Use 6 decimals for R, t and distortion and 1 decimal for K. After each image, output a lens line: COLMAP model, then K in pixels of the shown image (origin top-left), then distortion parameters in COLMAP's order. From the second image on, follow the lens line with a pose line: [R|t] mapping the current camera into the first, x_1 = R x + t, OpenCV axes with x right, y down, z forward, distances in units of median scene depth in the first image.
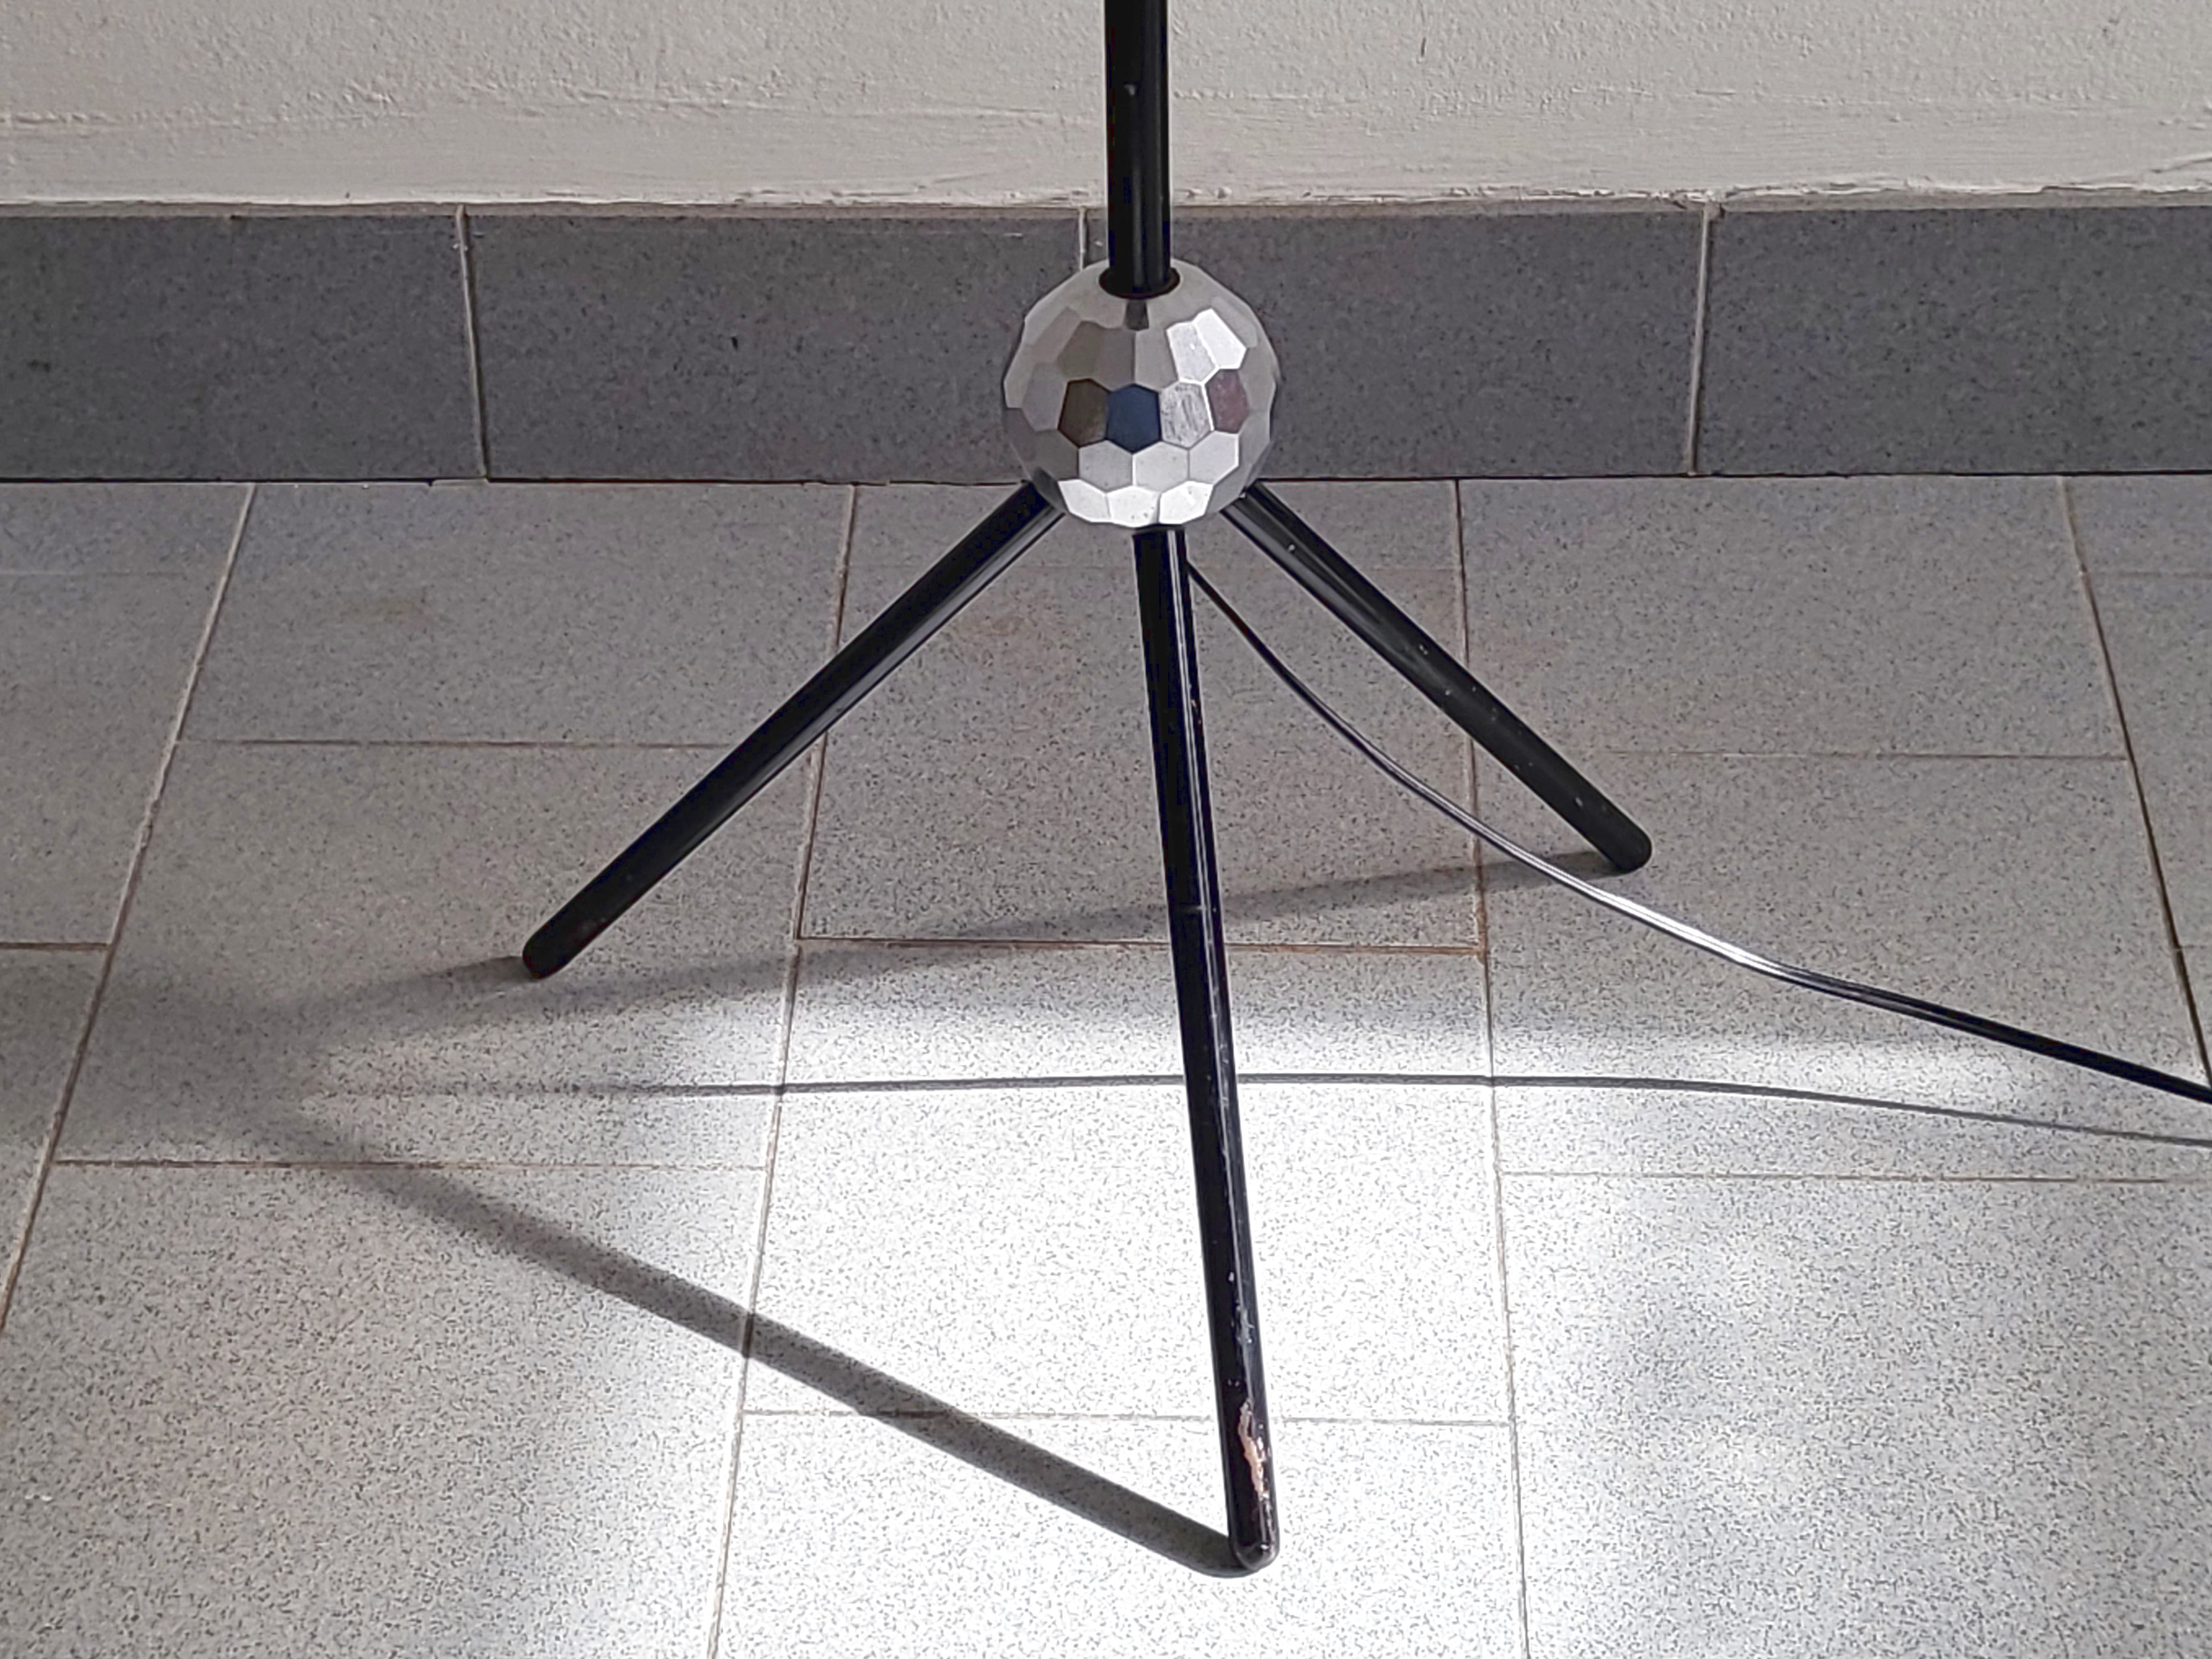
lens RADIAL K [[5842.6, 0, 1106.0], [0, 5842.6, 829.5], [0, 0, 1]] dist [0.145698, 0.564741]
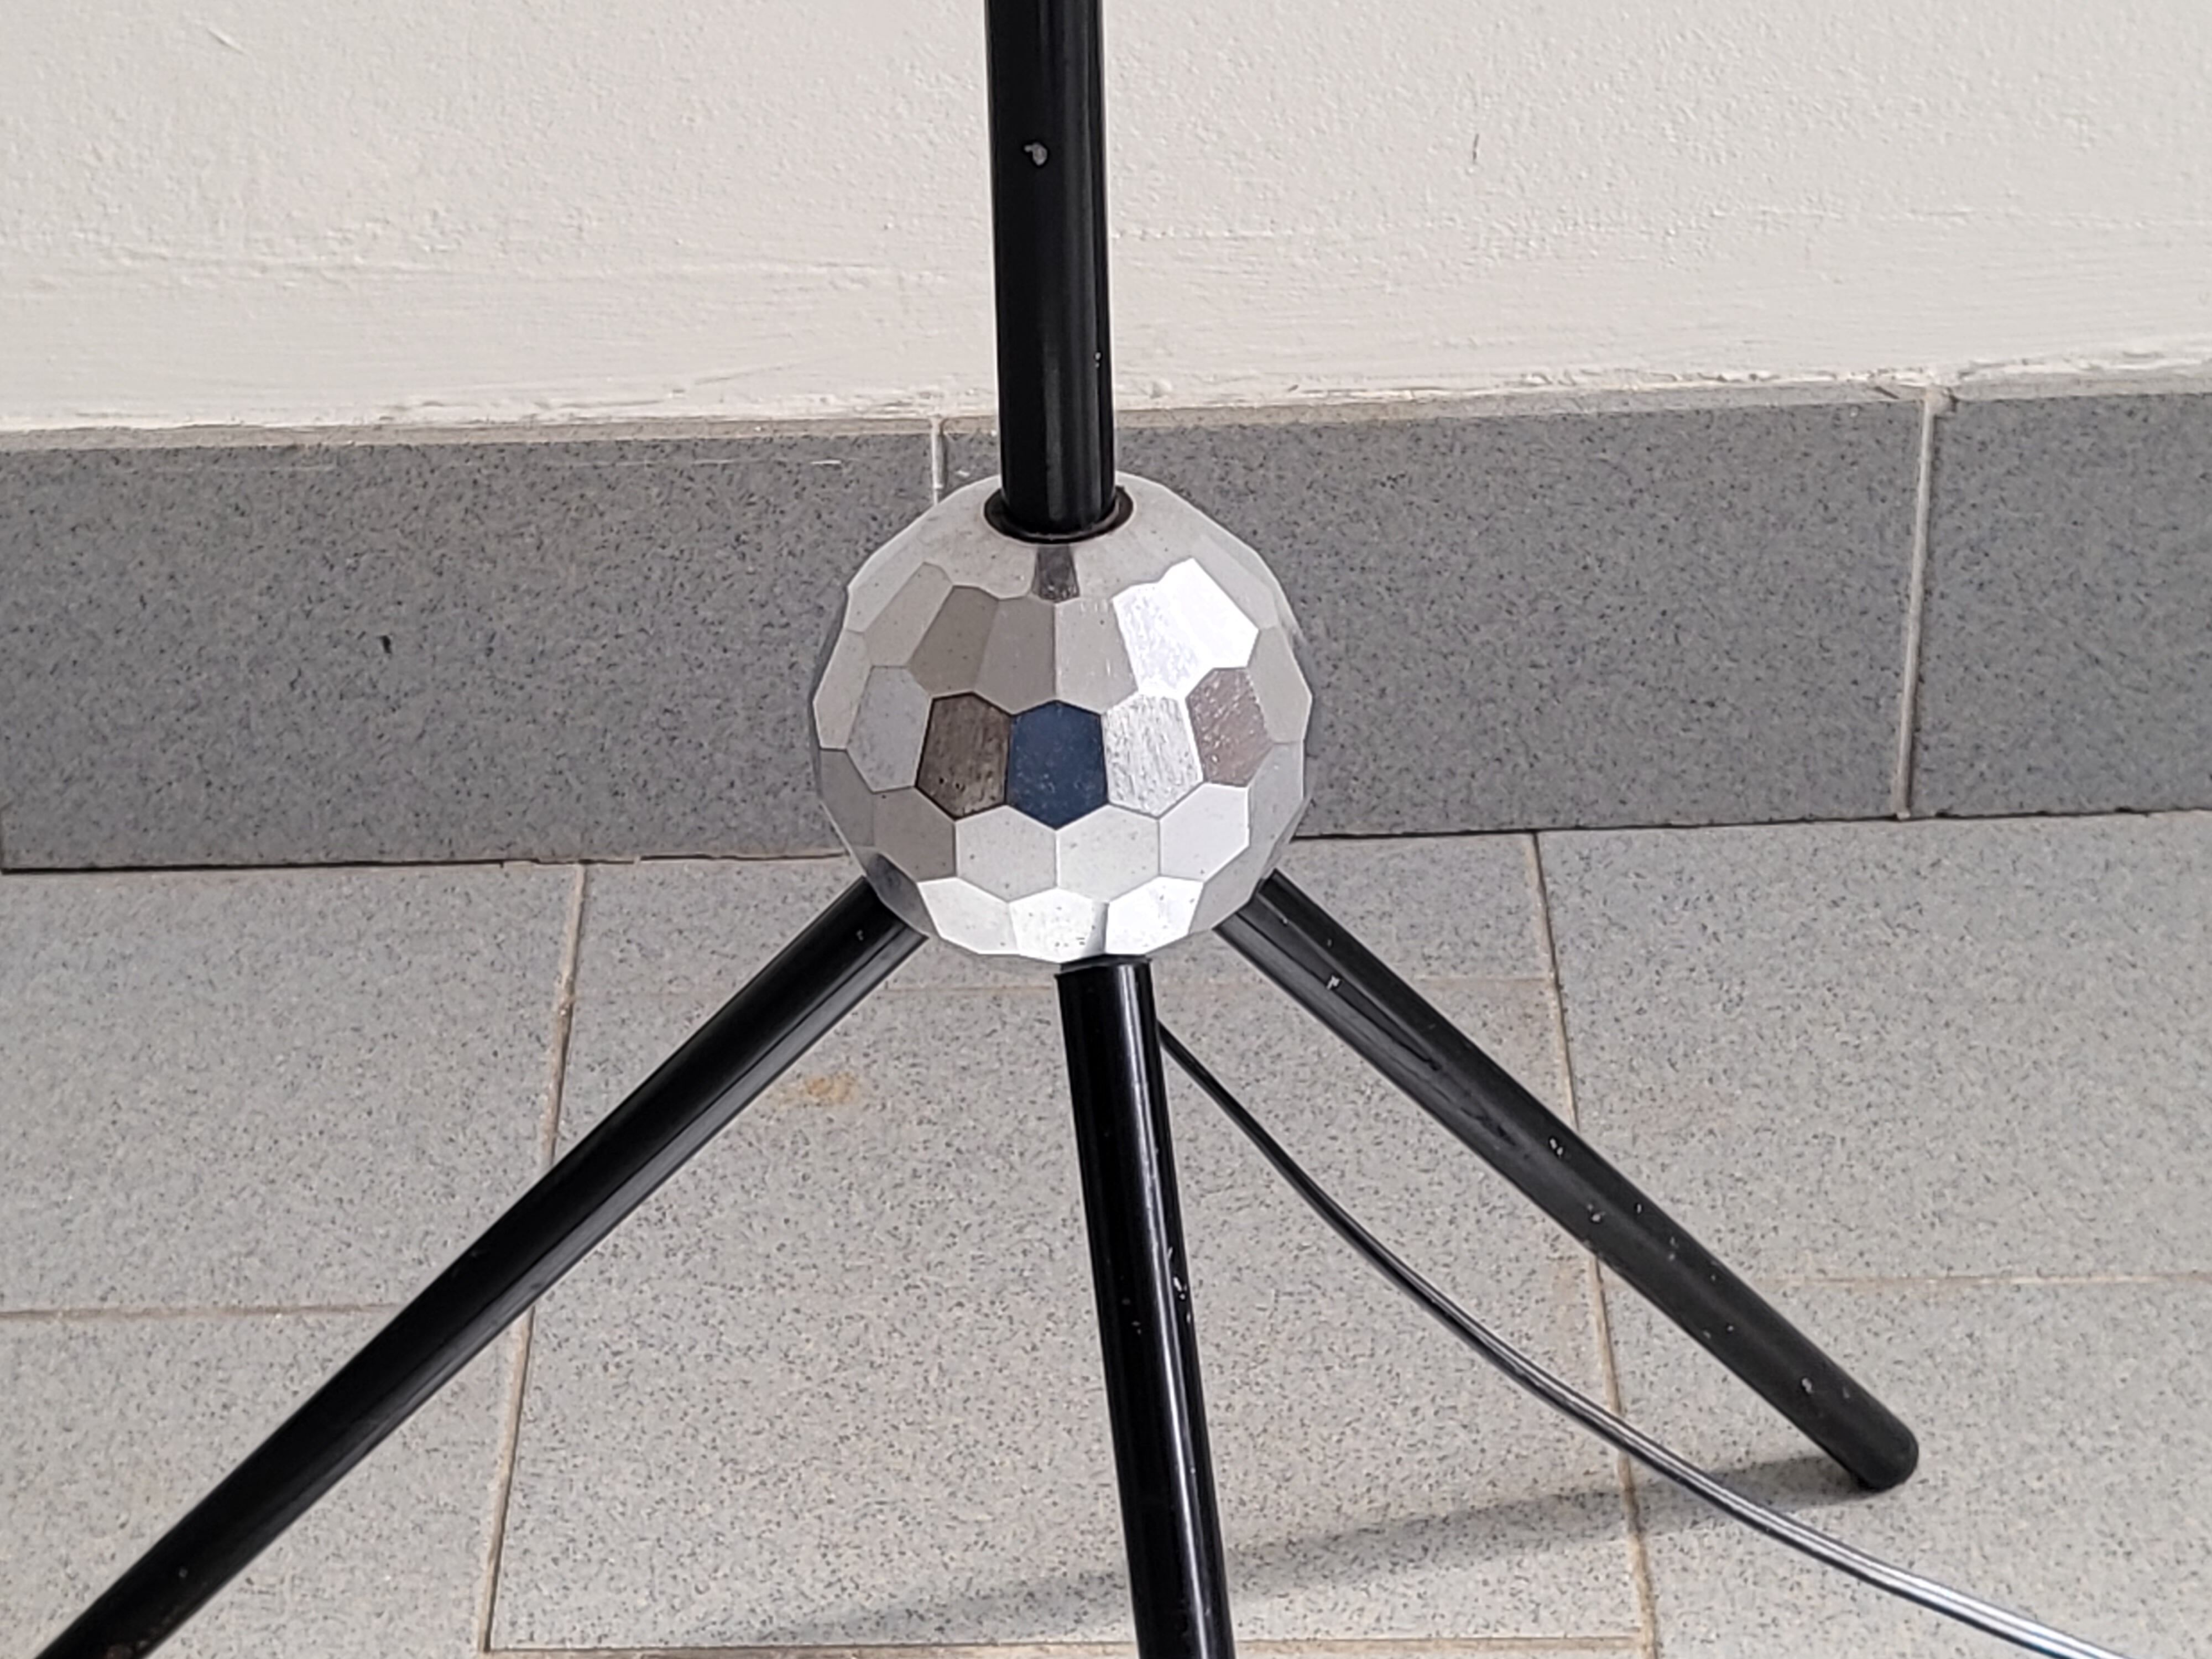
lens RADIAL K [[5692.1, 0, 1106.0], [0, 5692.1, 829.5], [0, 0, 1]] dist [0.100791, -0.065819]
pose [[0.999222, -0.024718, 0.030723, -0.005735], [0.026213, 0.998442, -0.049250, -0.032362], [-0.029458, 0.050017, 0.998314, 0.401947]]
